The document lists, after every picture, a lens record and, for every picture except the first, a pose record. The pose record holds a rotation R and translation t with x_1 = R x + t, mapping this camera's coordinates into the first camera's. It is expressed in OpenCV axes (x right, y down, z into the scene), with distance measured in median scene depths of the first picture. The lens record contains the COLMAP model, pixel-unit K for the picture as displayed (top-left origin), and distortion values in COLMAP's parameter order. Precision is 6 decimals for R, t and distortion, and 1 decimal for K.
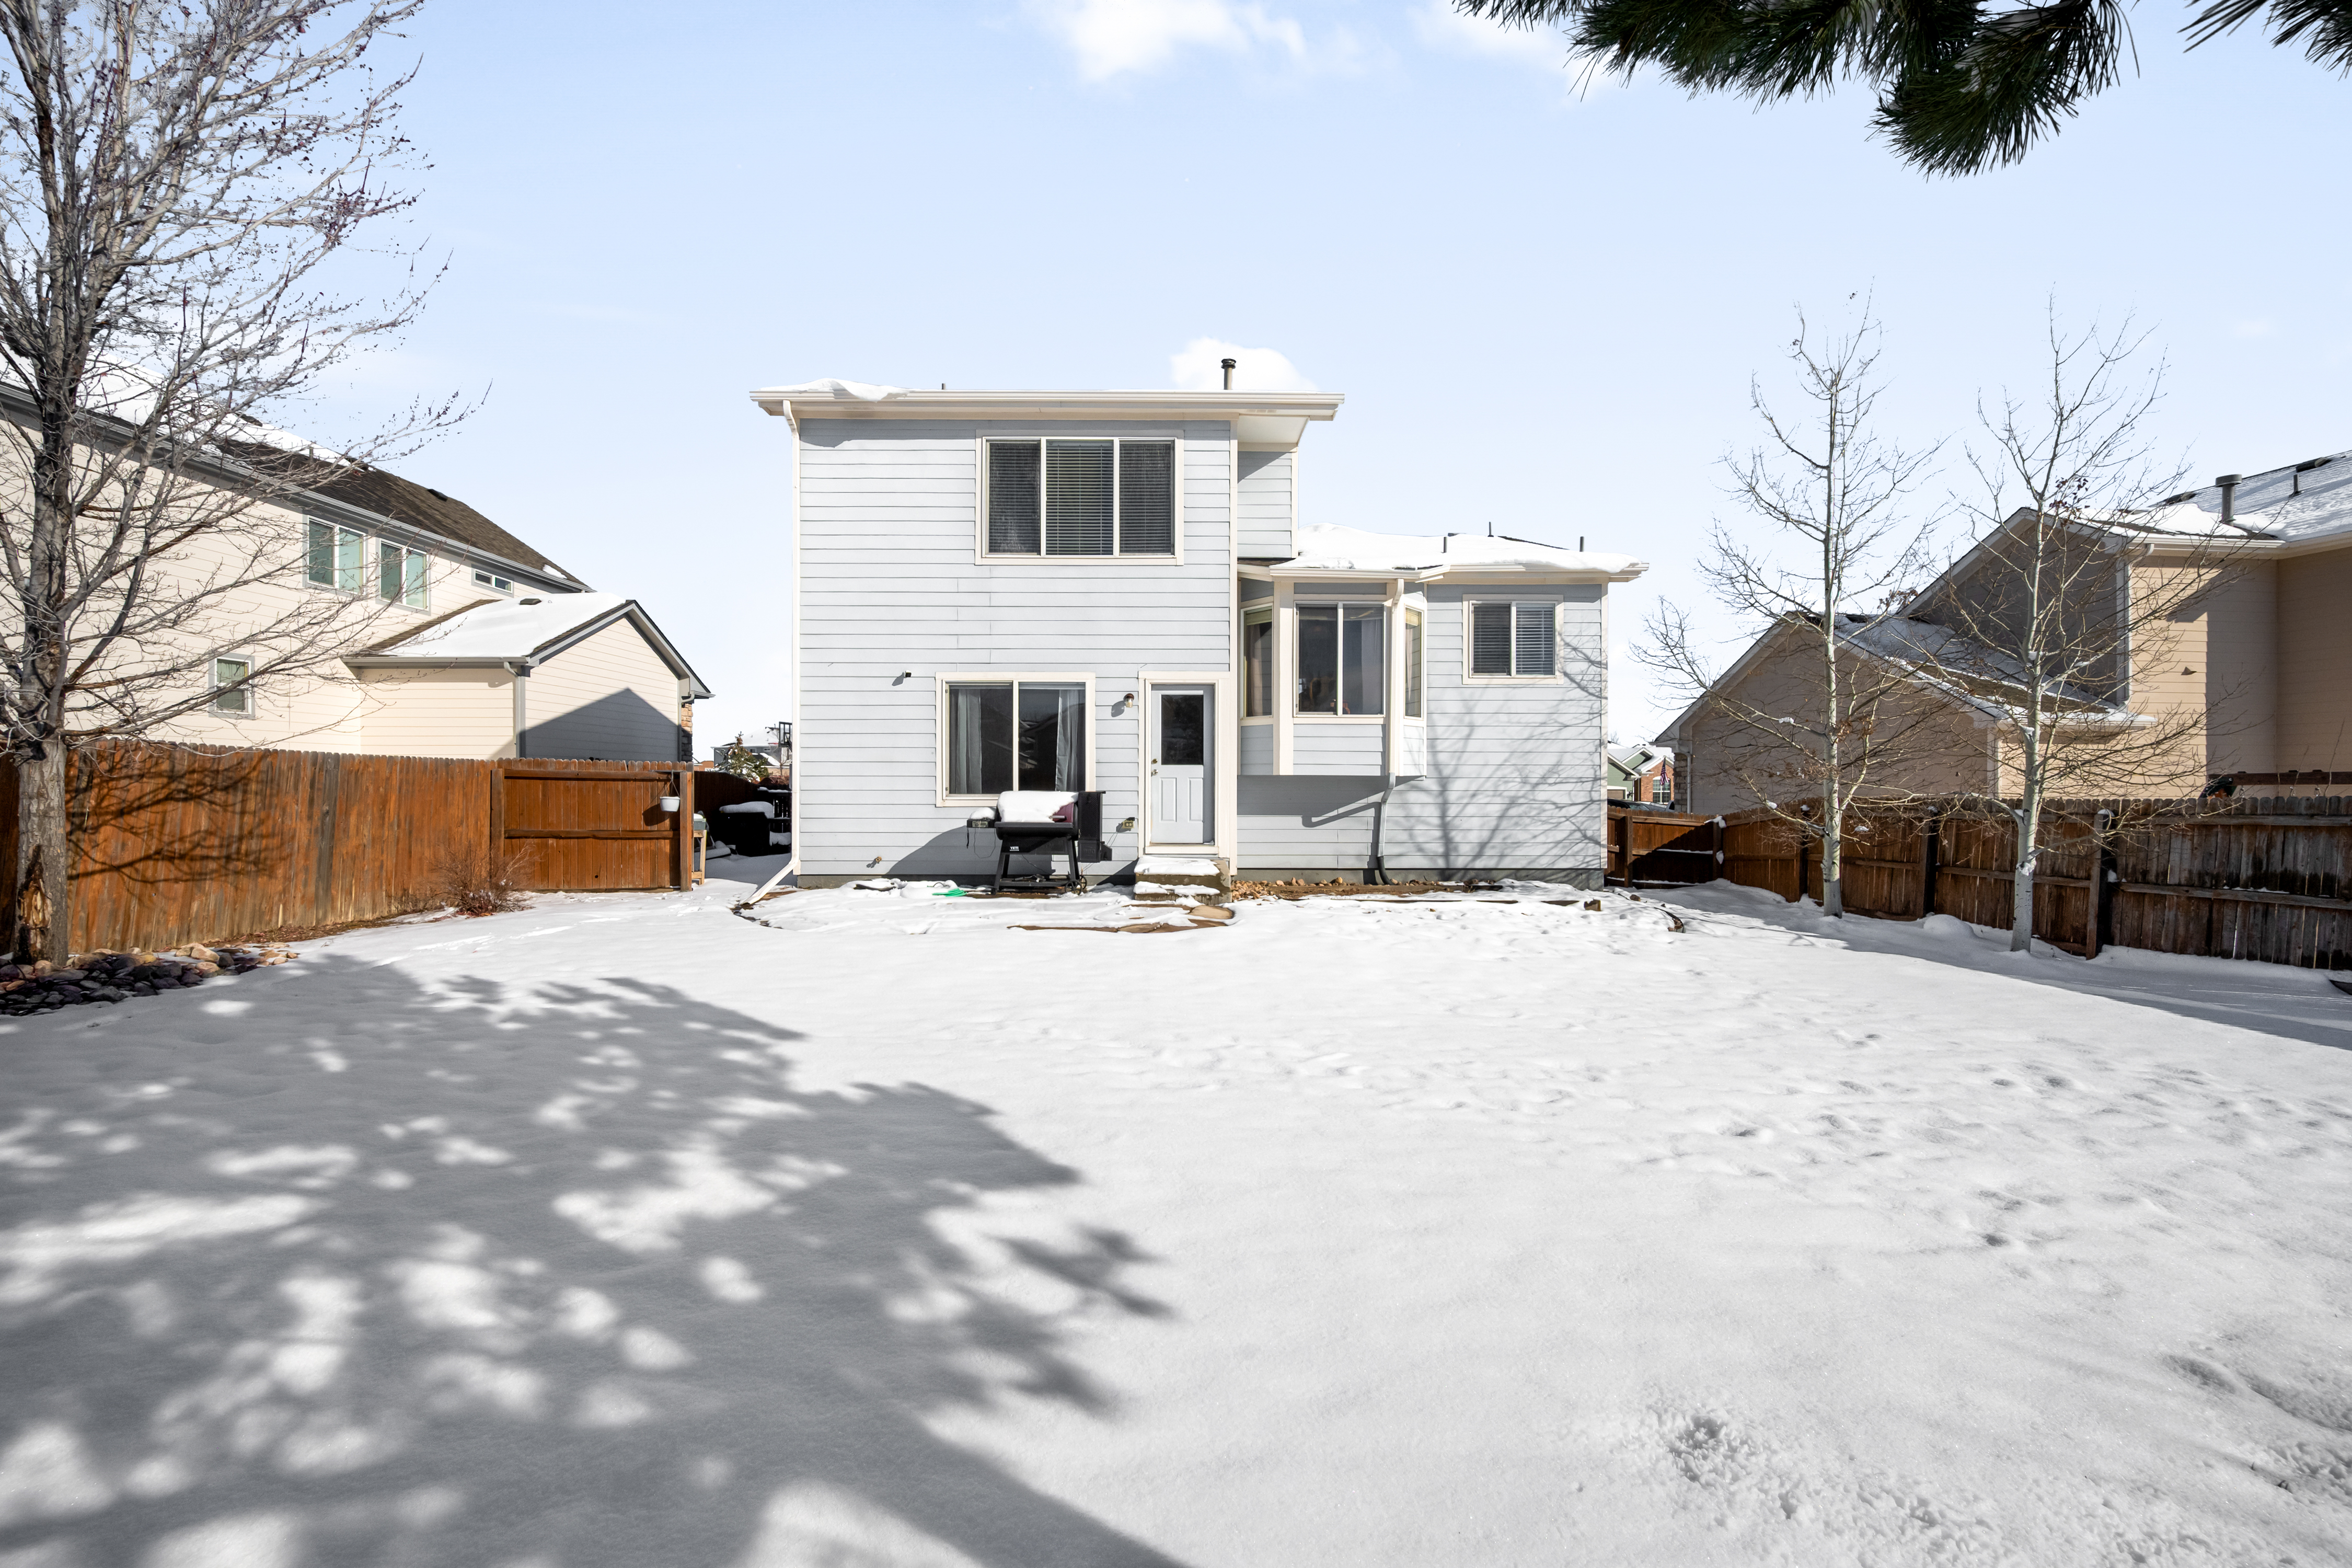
lens RADIAL K [[944.4, 0, 1171.6], [0, 944.4, 786.1], [0, 0, 1]] dist [-0.002273, 0.000530]
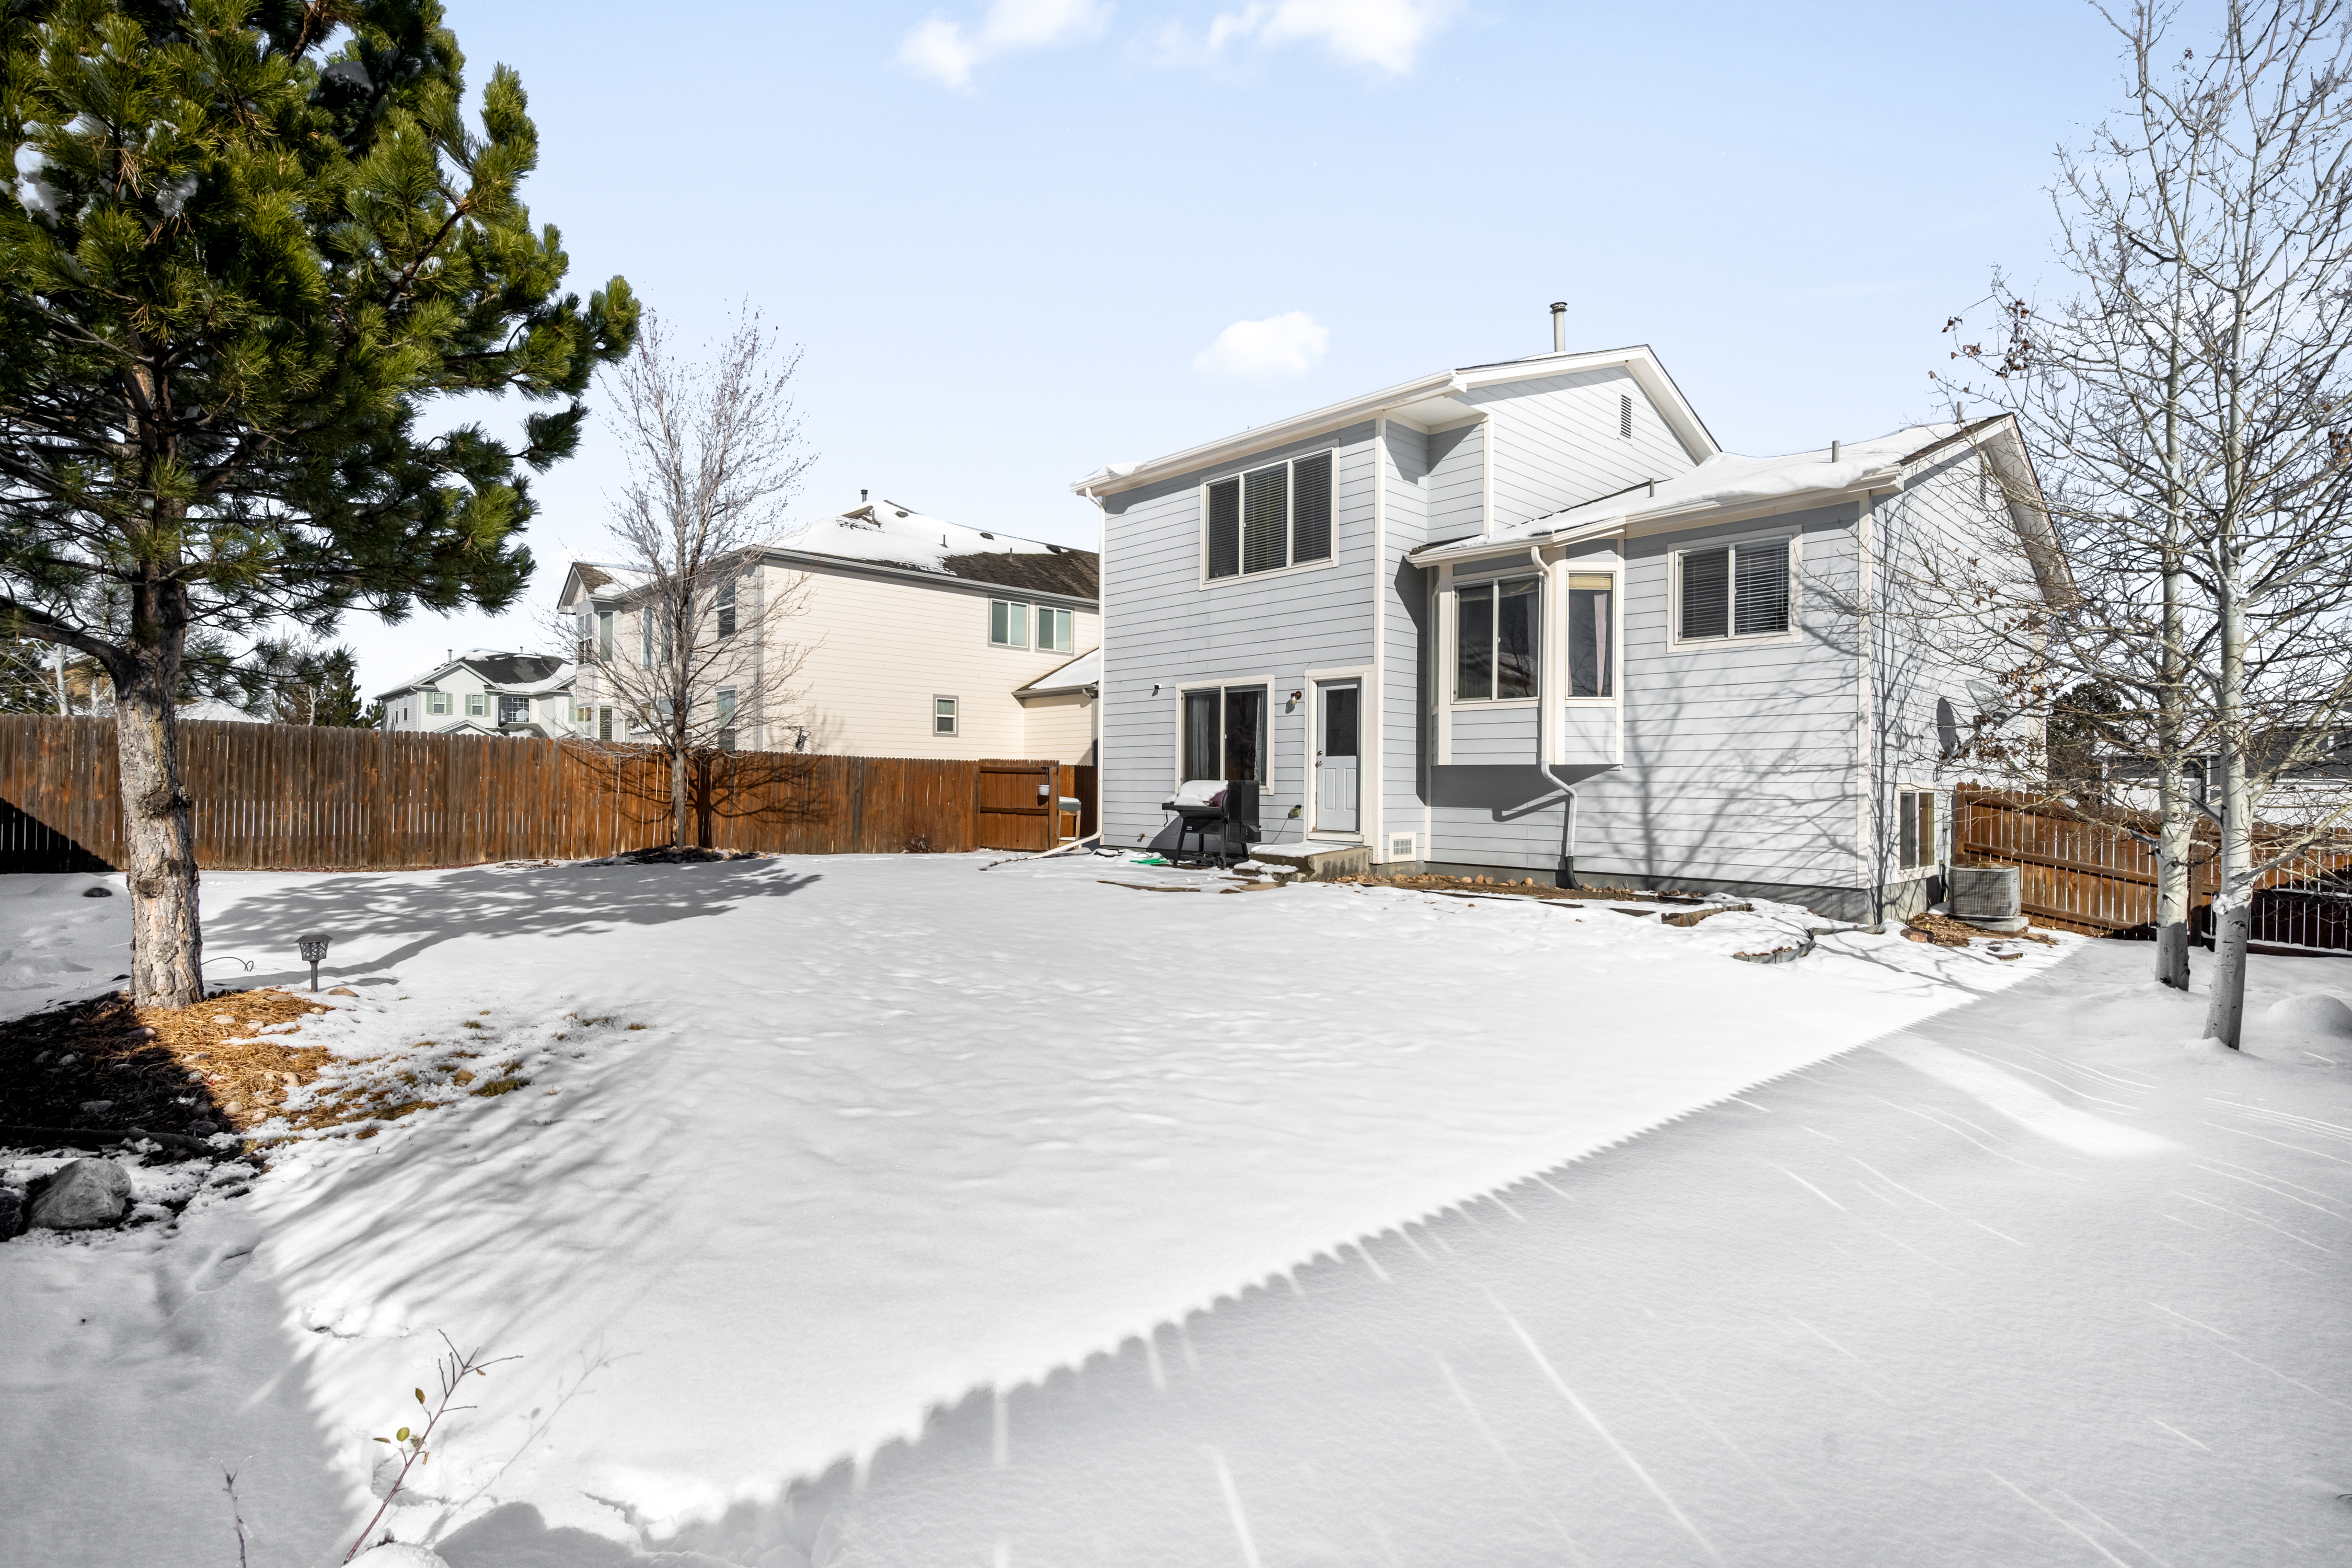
lens RADIAL K [[1054.0, 0, 1093.3], [0, 1054.0, 780.6], [0, 0, 1]] dist [0.001322, 0.000342]
pose [[0.669788, 0.001509, -0.742551, 0.663061], [-0.008041, 0.999954, -0.005220, 0.012623], [0.742509, 0.009467, 0.669769, 0.010843]]
